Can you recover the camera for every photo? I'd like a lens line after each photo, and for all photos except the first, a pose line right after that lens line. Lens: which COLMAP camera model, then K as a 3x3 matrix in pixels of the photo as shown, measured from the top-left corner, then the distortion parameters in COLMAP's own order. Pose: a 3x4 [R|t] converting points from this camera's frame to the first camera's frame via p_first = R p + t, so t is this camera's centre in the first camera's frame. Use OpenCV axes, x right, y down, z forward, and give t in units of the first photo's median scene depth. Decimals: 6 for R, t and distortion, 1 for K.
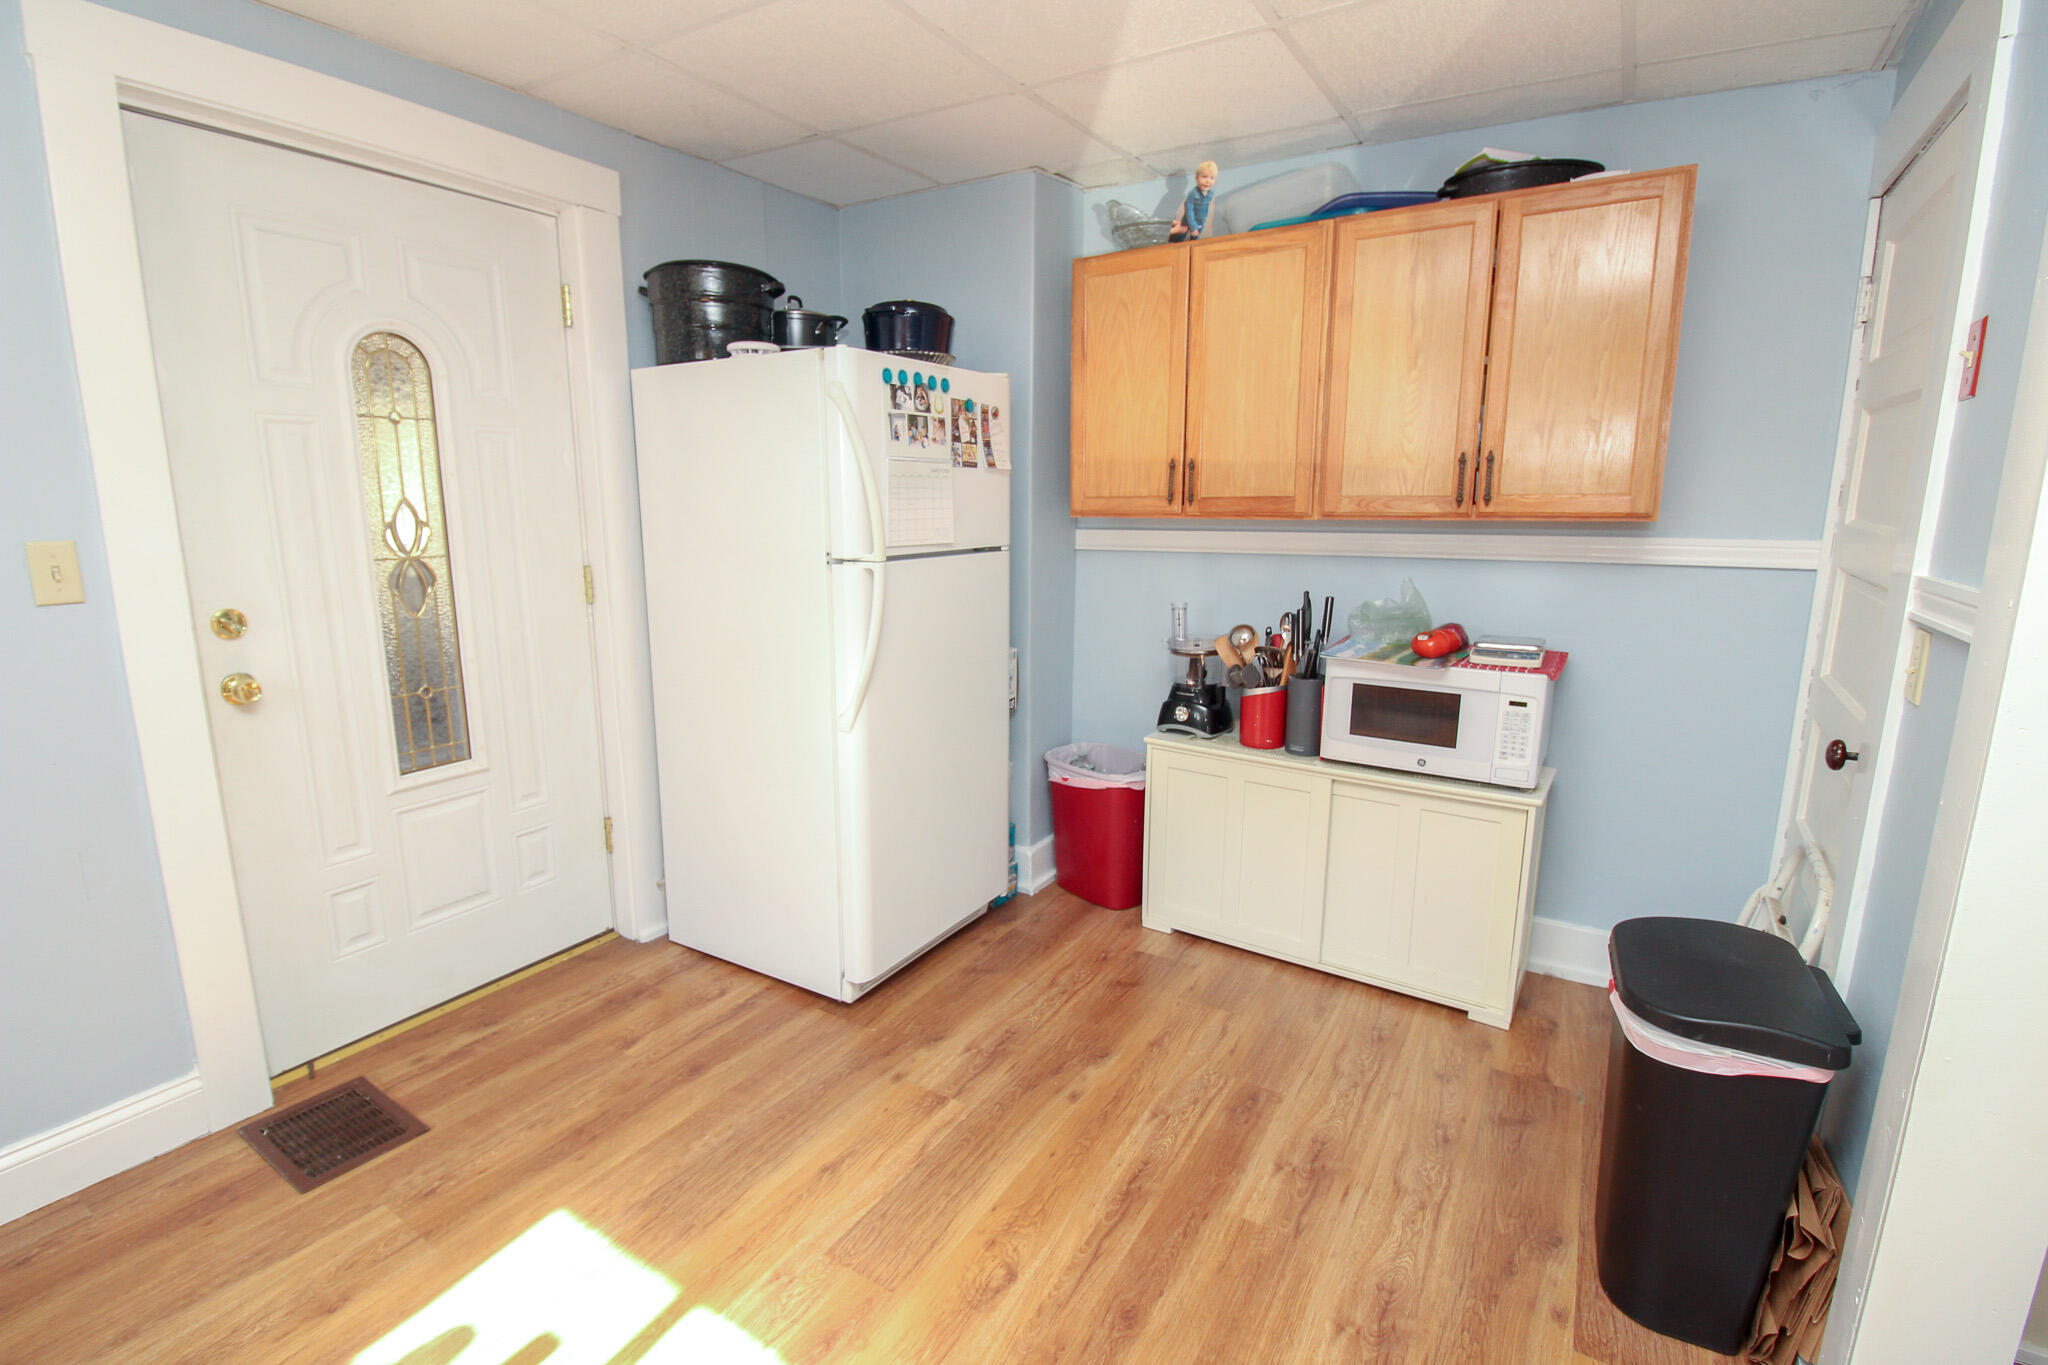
lens RADIAL K [[945.0, 0, 996.4], [0, 945.0, 685.0], [0, 0, 1]] dist [0.004095, -0.015292]
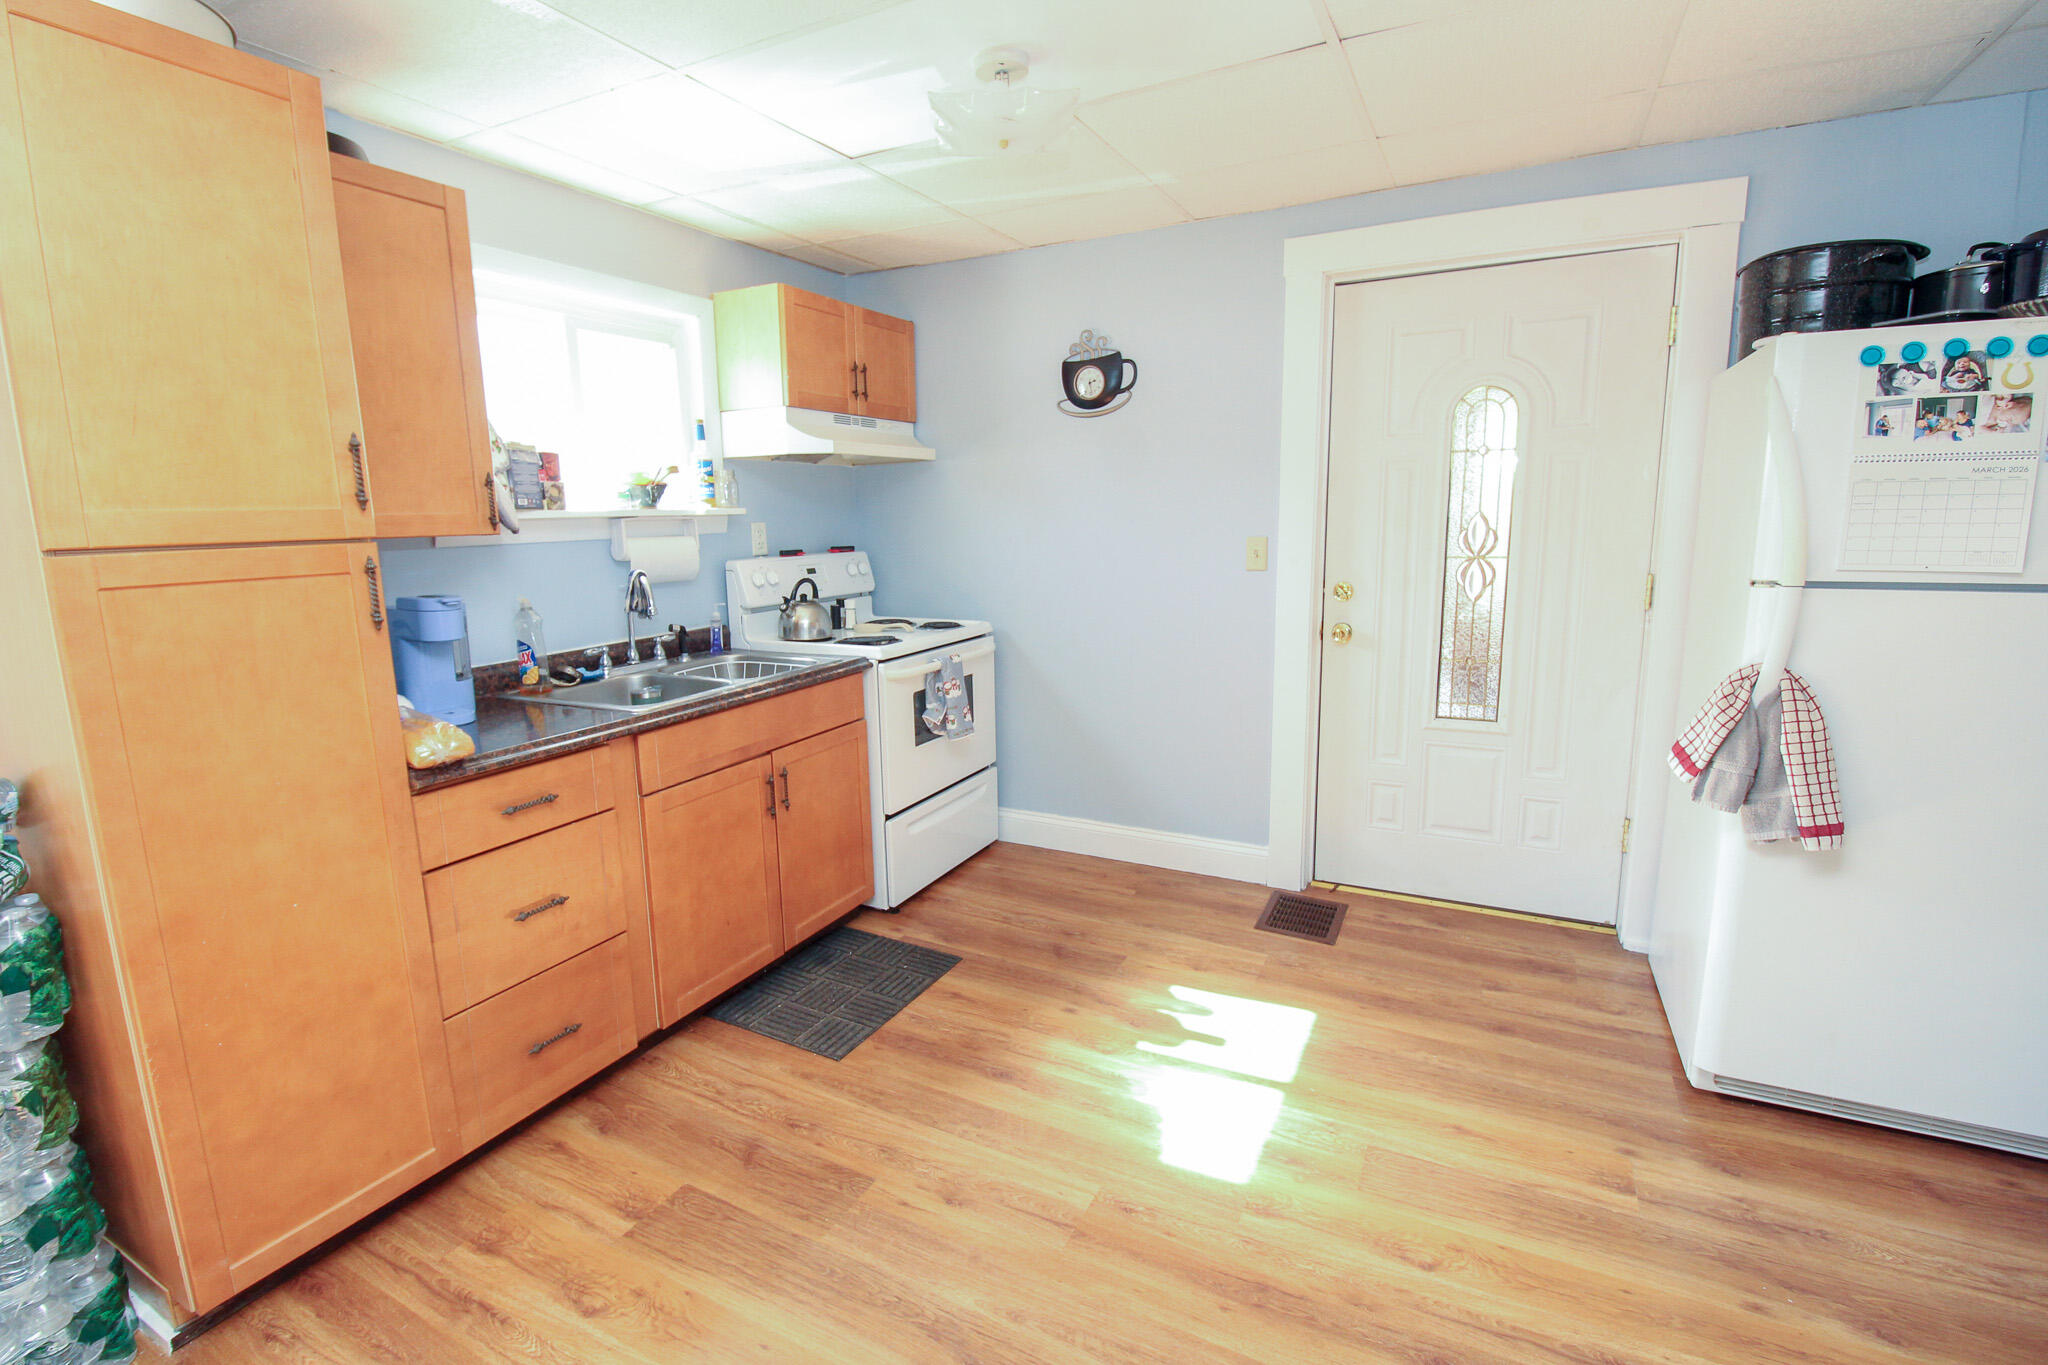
lens RADIAL K [[944.5, 0, 988.7], [0, 944.5, 680.3], [0, 0, 1]] dist [0.002277, -0.015201]
pose [[0.066447, 0.167601, -0.983613, 0.645628], [-0.174312, 0.972582, 0.153946, -0.052638], [0.982446, 0.161226, 0.093840, 0.238936]]
